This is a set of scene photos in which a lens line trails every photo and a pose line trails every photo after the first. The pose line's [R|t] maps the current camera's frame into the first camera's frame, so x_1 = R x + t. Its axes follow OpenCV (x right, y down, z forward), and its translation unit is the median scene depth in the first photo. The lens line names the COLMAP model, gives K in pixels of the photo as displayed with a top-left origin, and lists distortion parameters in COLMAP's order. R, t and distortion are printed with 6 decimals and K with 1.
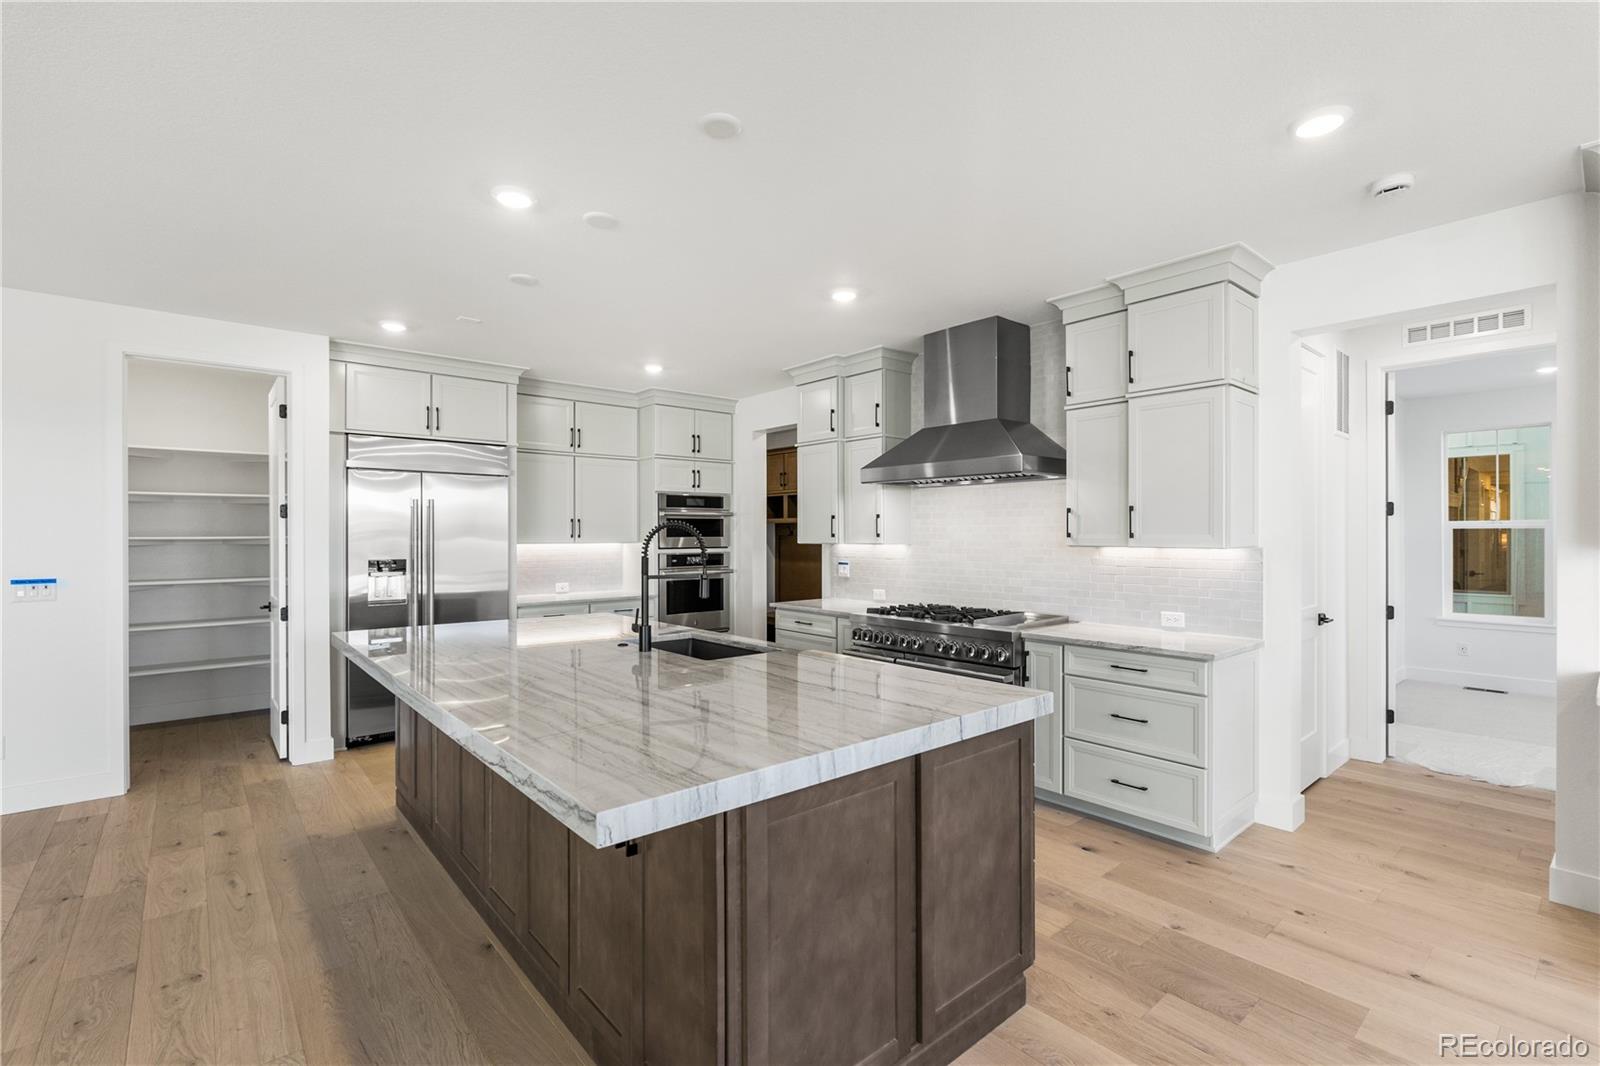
lens RADIAL K [[714.0, 0, 802.2], [0, 714.0, 533.5], [0, 0, 1]] dist [-0.000136, -0.000068]
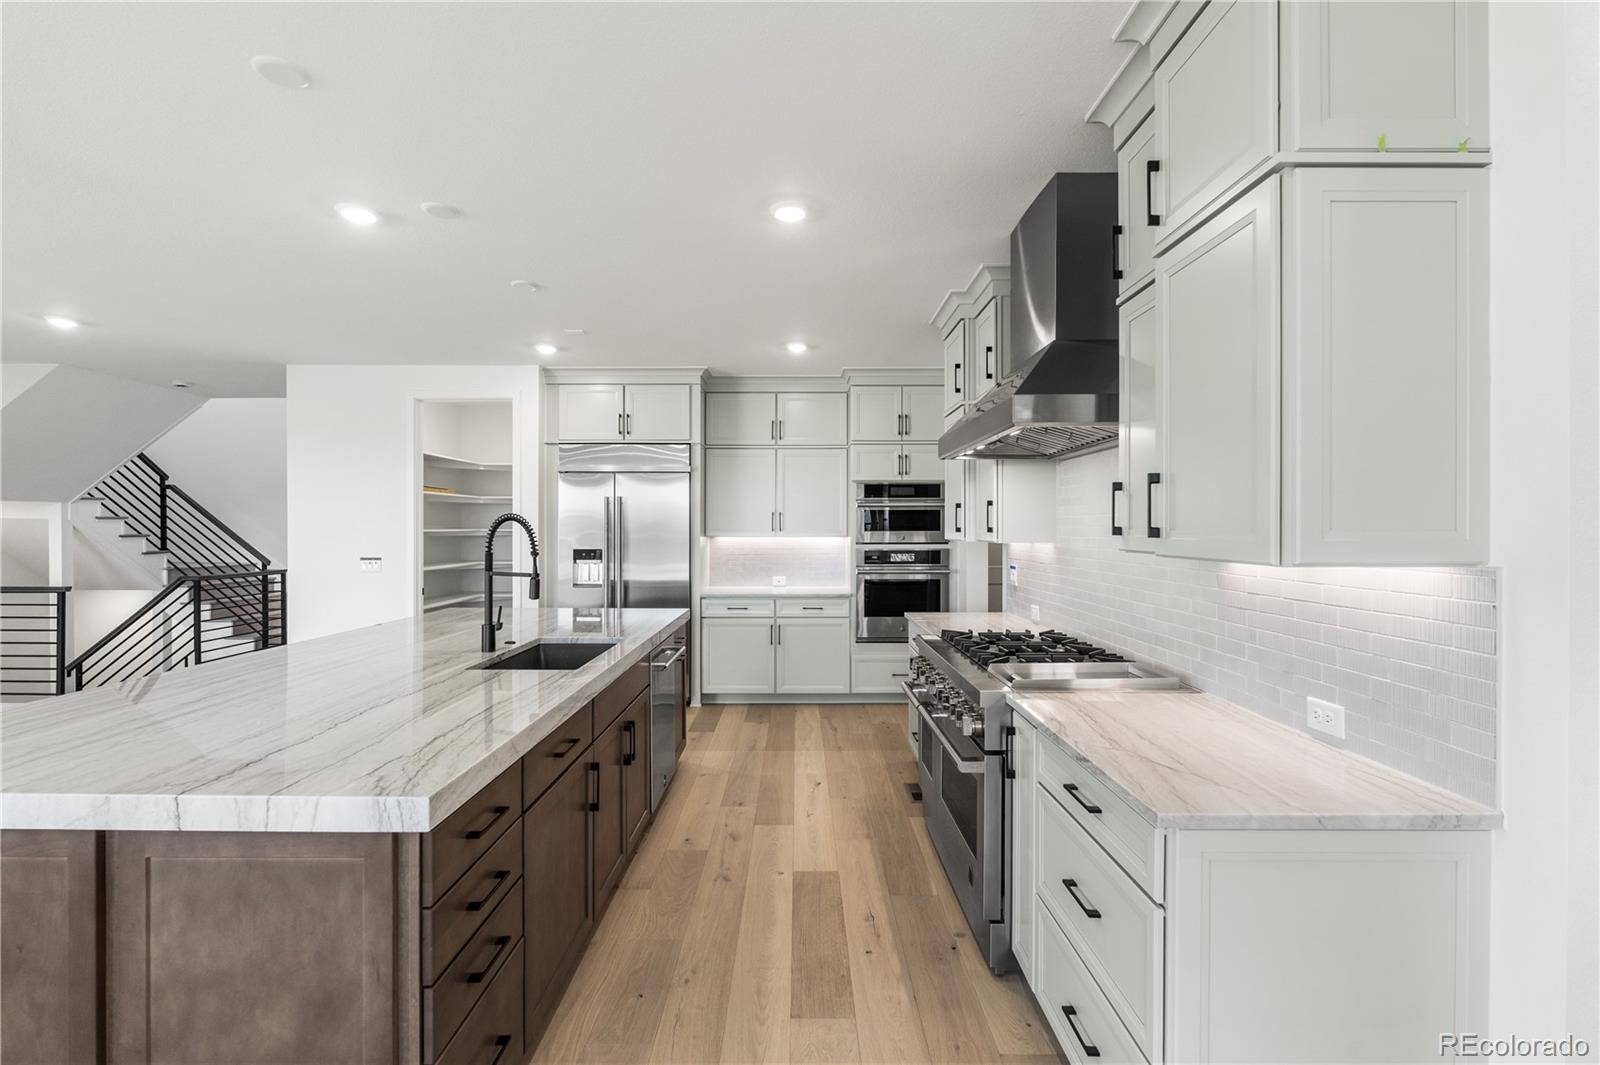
lens RADIAL K [[714.0, 0, 800.7], [0, 714.0, 523.7], [0, 0, 1]] dist [-0.000136, -0.000068]
pose [[0.758729, -0.001831, -0.651404, 0.416785], [-0.000965, 0.999992, -0.003935, -0.000646], [0.651406, 0.003614, 0.758721, 0.322038]]
